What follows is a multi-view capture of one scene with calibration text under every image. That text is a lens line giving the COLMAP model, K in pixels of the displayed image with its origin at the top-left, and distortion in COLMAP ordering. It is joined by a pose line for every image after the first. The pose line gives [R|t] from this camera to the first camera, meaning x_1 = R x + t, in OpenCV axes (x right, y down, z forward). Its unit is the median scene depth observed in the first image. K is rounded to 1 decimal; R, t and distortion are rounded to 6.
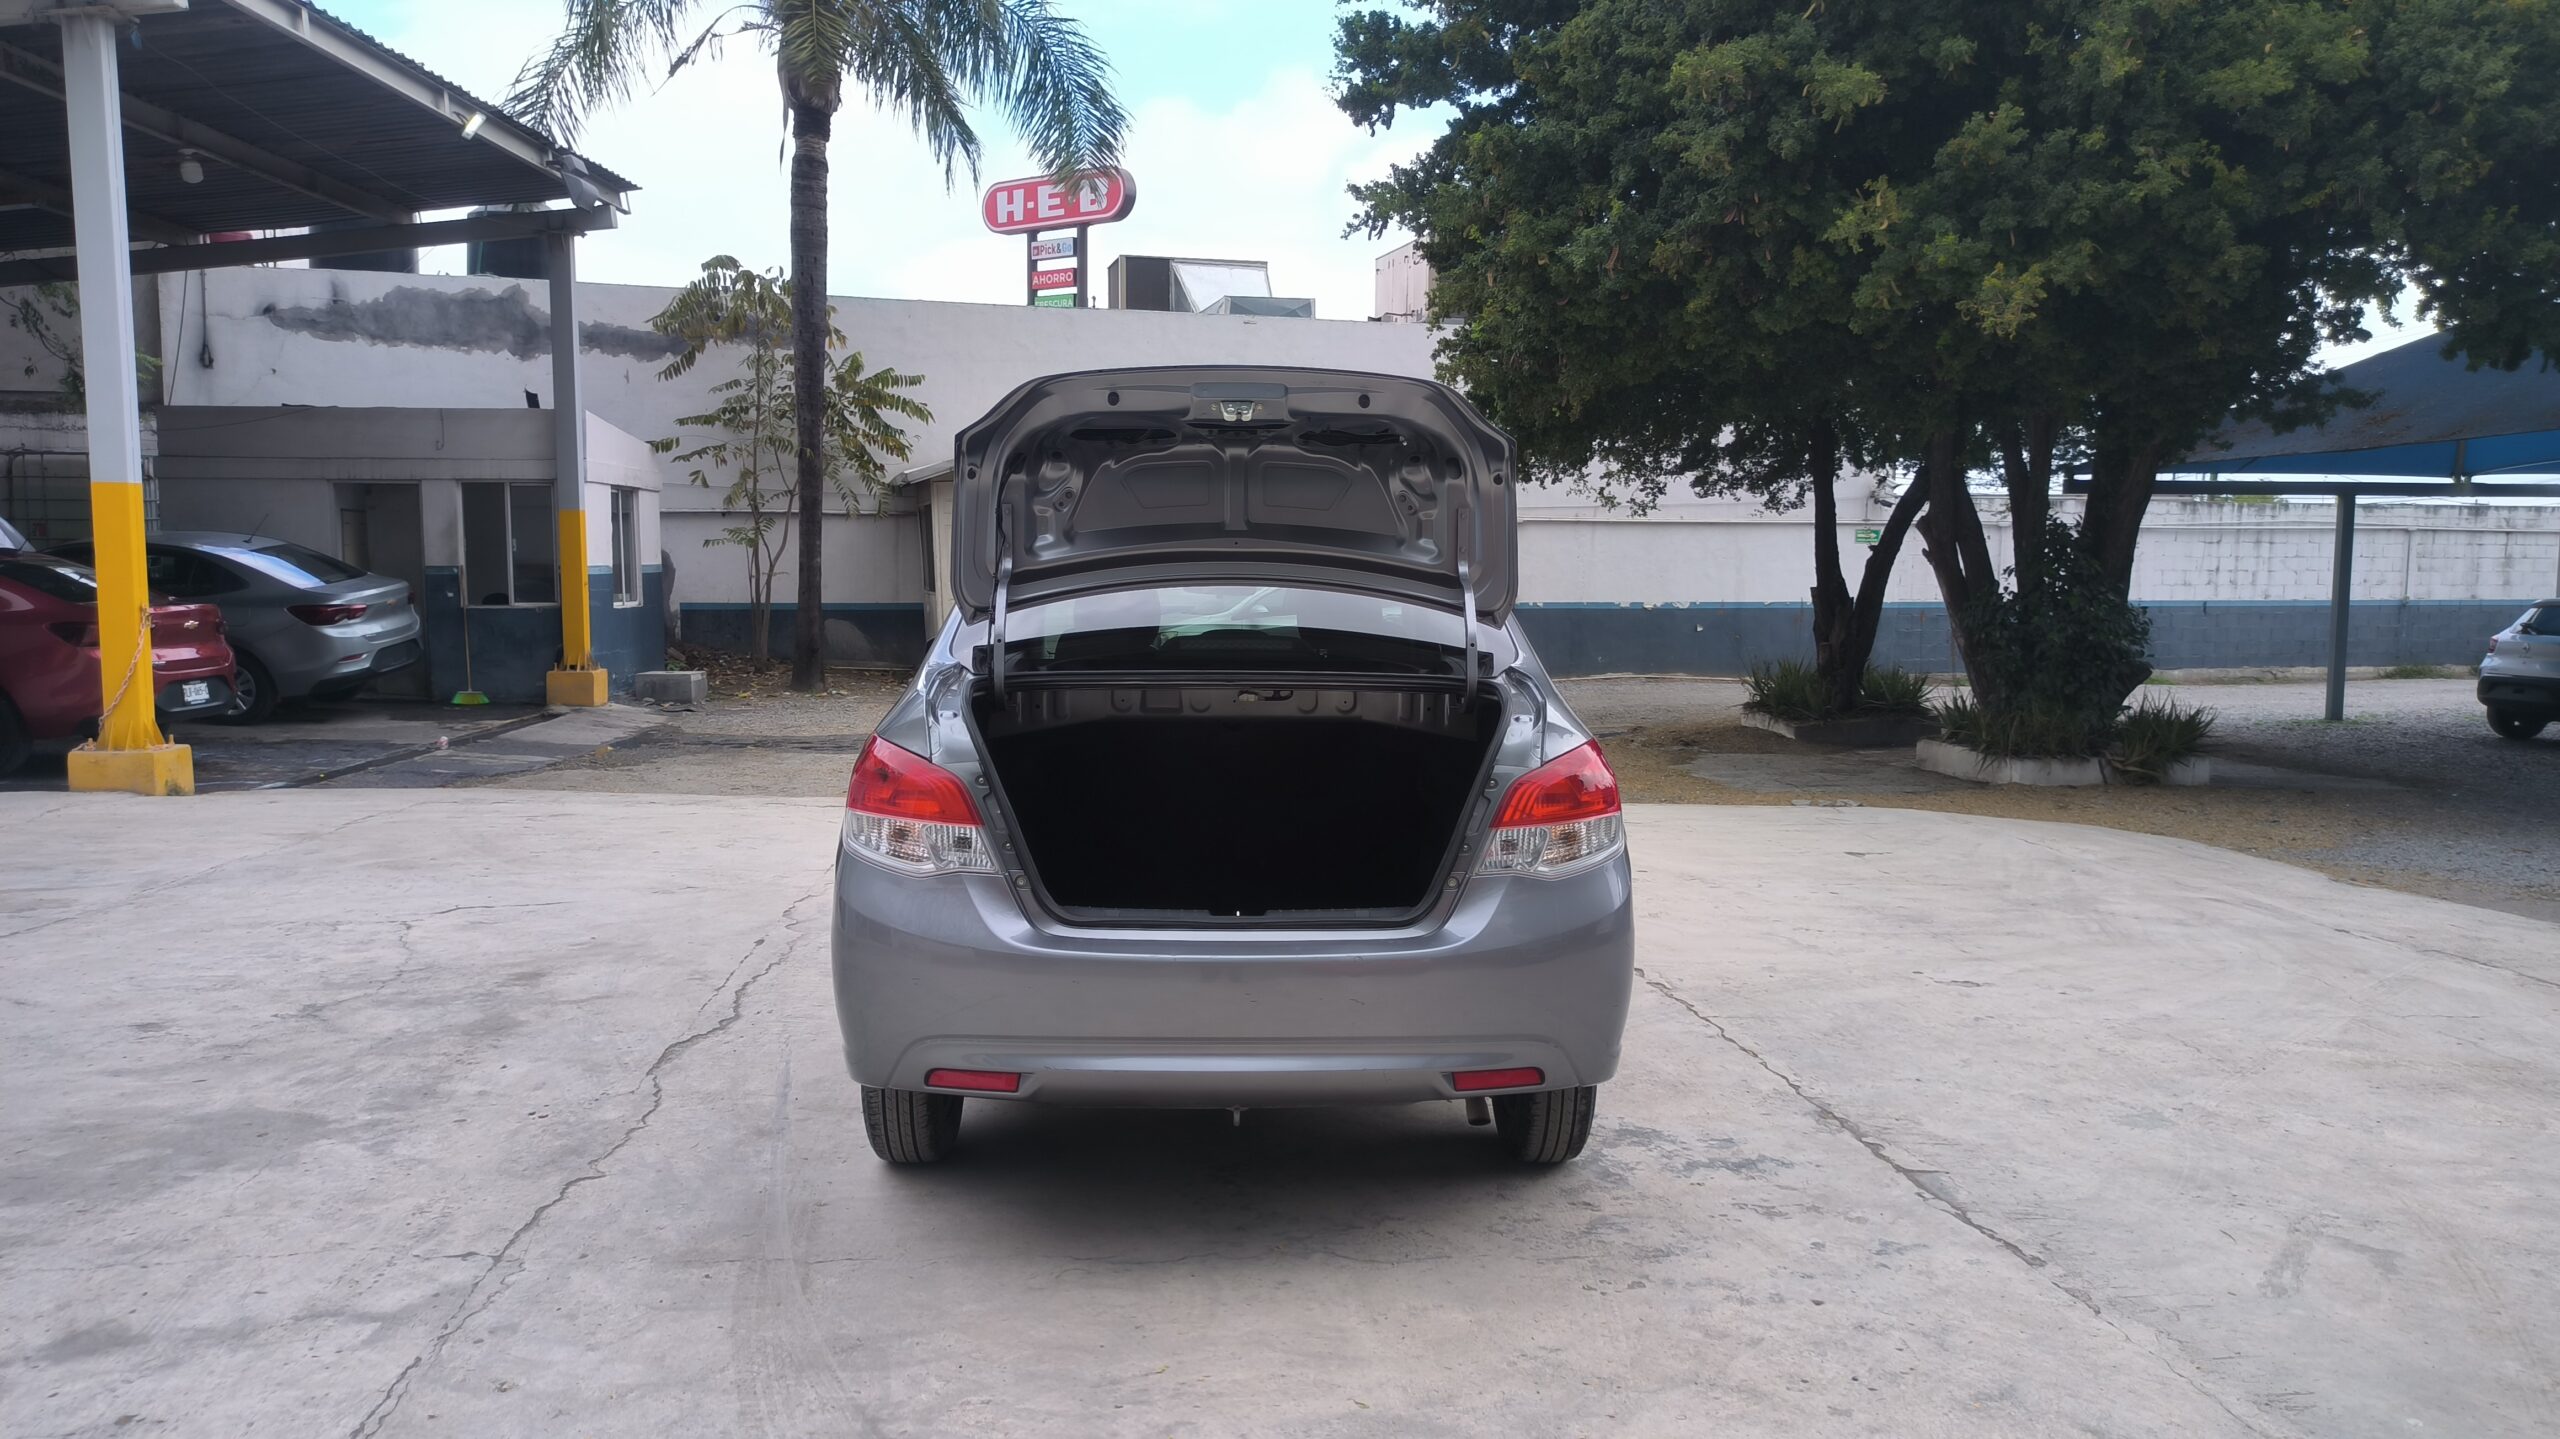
lens RADIAL K [[1876.5, 0, 1277.5], [0, 1876.5, 720.3], [0, 0, 1]] dist [0.063763, -0.073950]
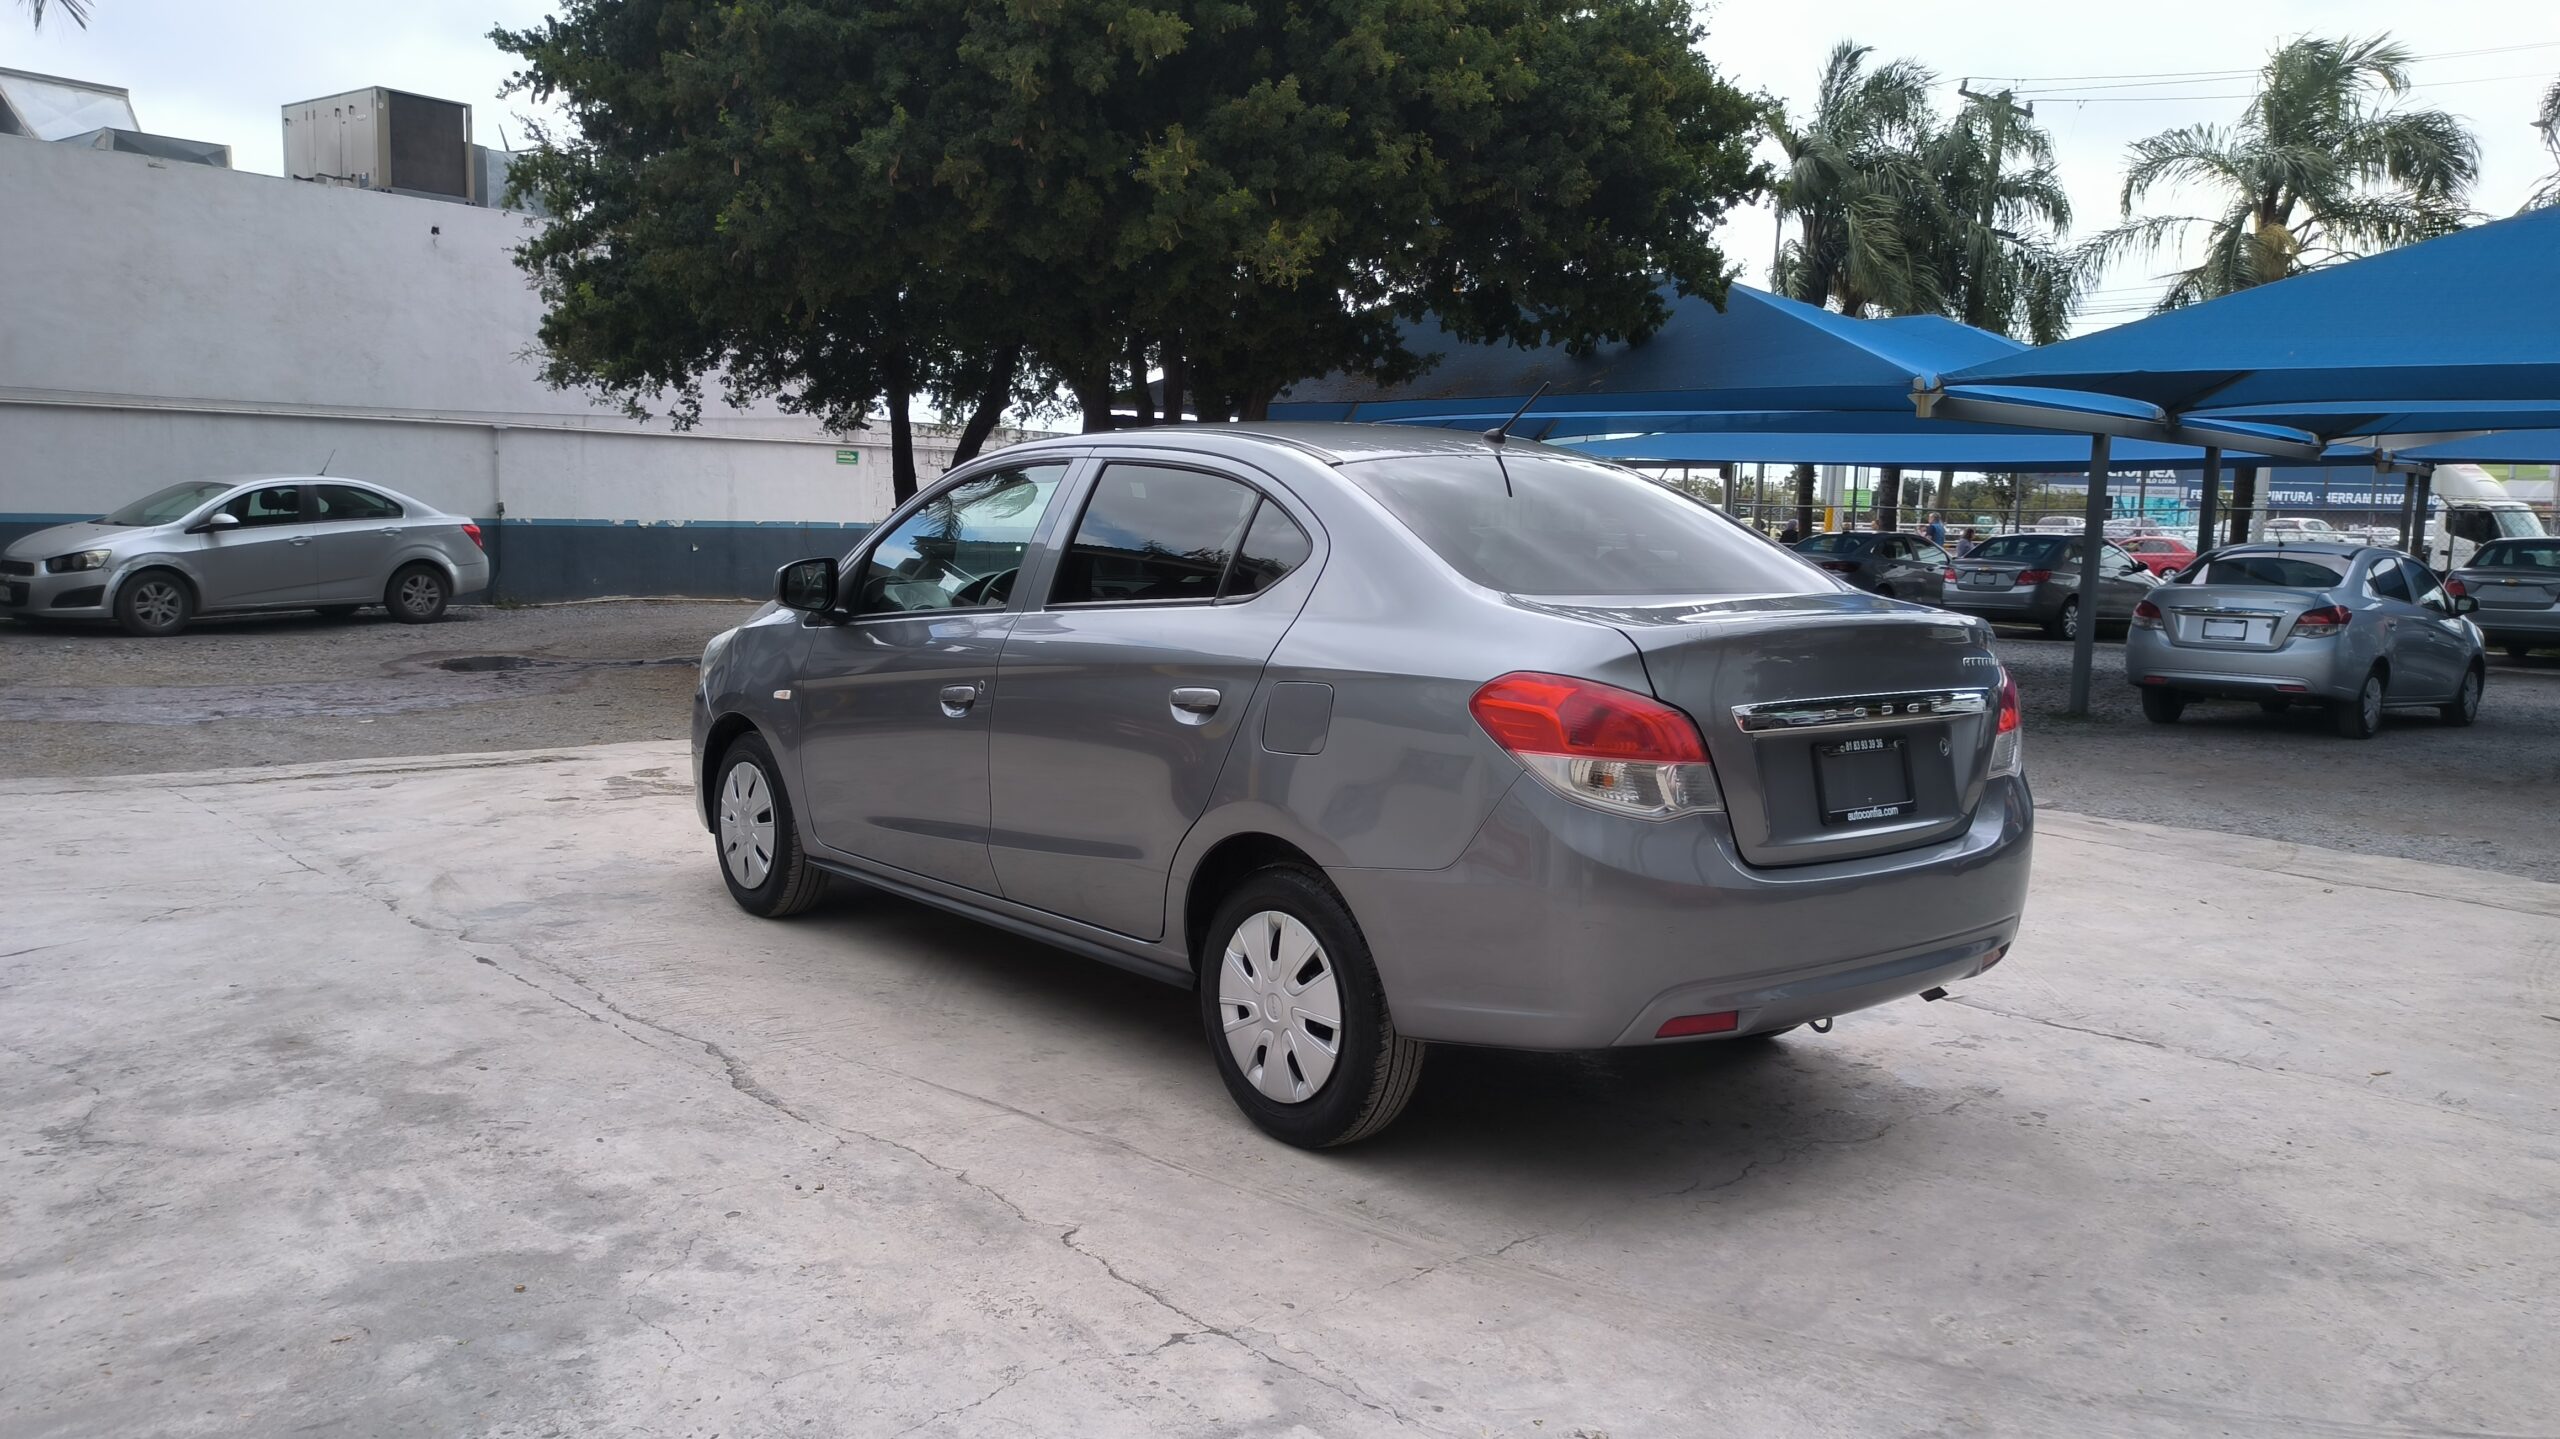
lens RADIAL K [[1877.3, 0, 1280.0], [0, 1877.3, 719.5], [0, 0, 1]] dist [0.064611, -0.071645]
pose [[0.796819, -0.054188, 0.601783, -0.553651], [0.028615, 0.998237, 0.051998, -0.014115], [-0.603540, -0.024213, 0.796965, 0.217472]]
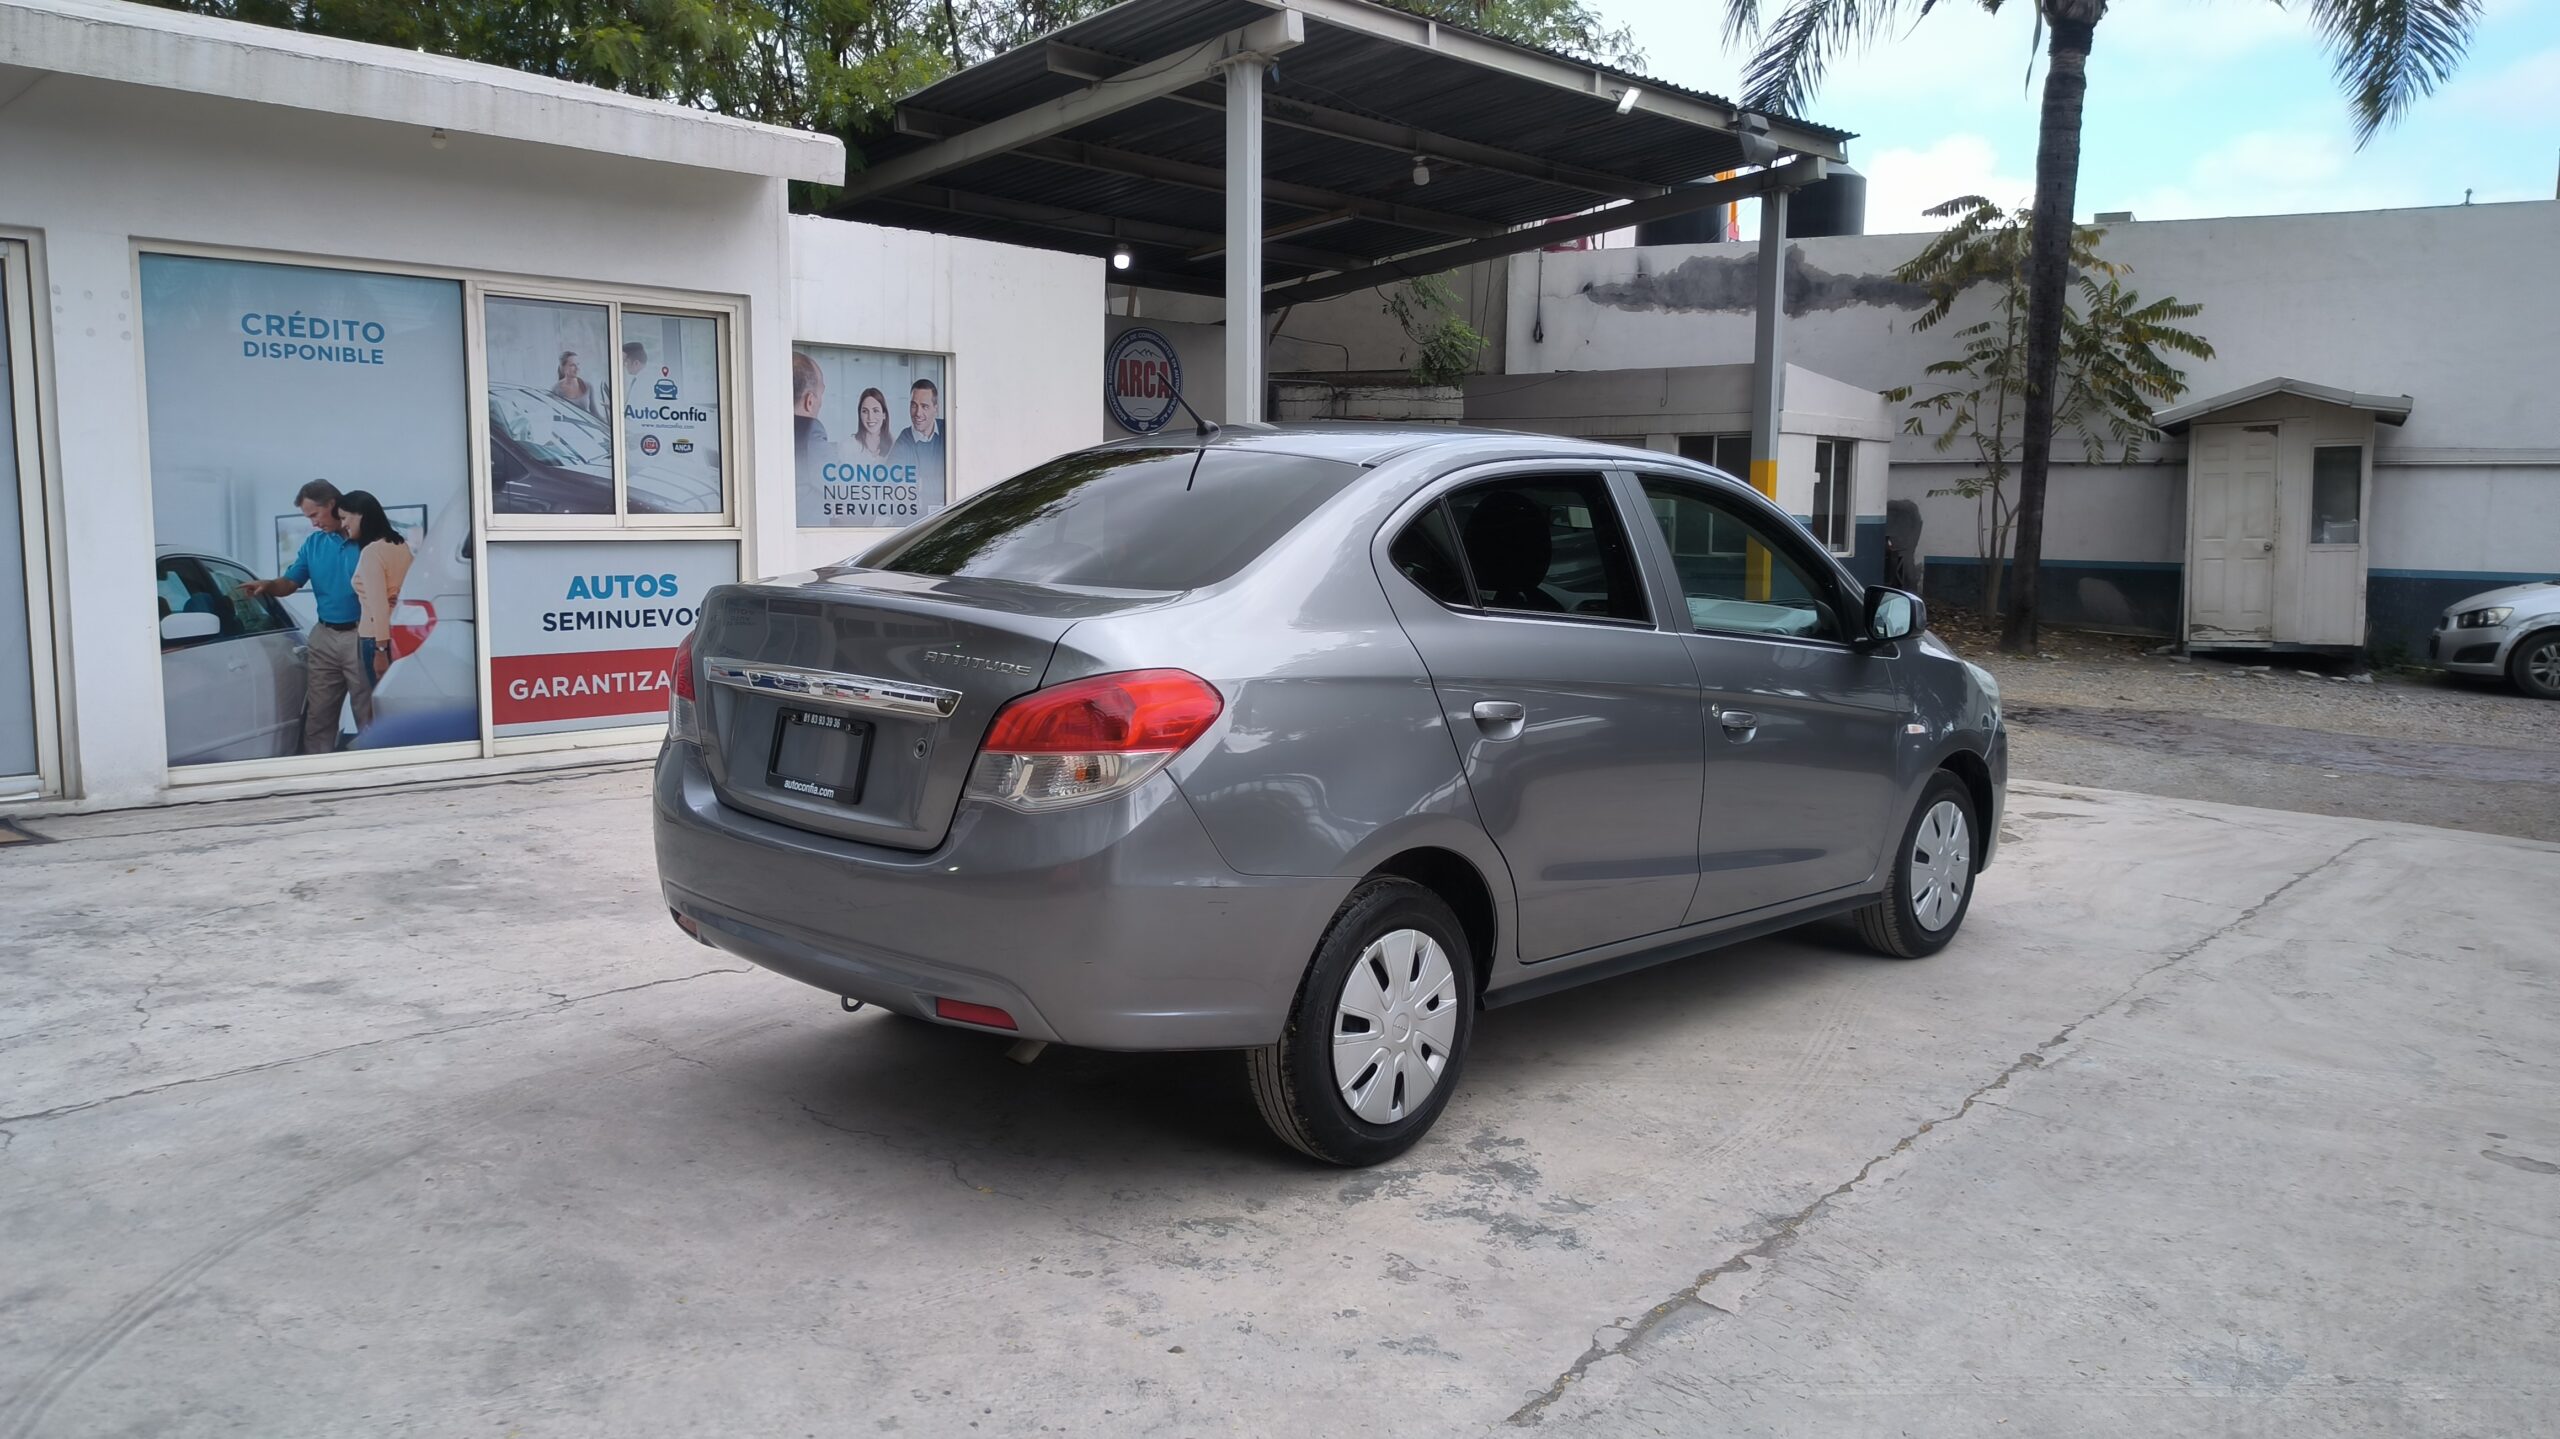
lens RADIAL K [[1875.4, 0, 1274.0], [0, 1875.4, 720.1], [0, 0, 1]] dist [0.052562, -0.041891]
pose [[0.706143, 0.090804, -0.702223, 0.539207], [-0.076049, 0.995732, 0.052284, -0.011648], [0.703974, 0.016483, 0.710035, 0.263019]]
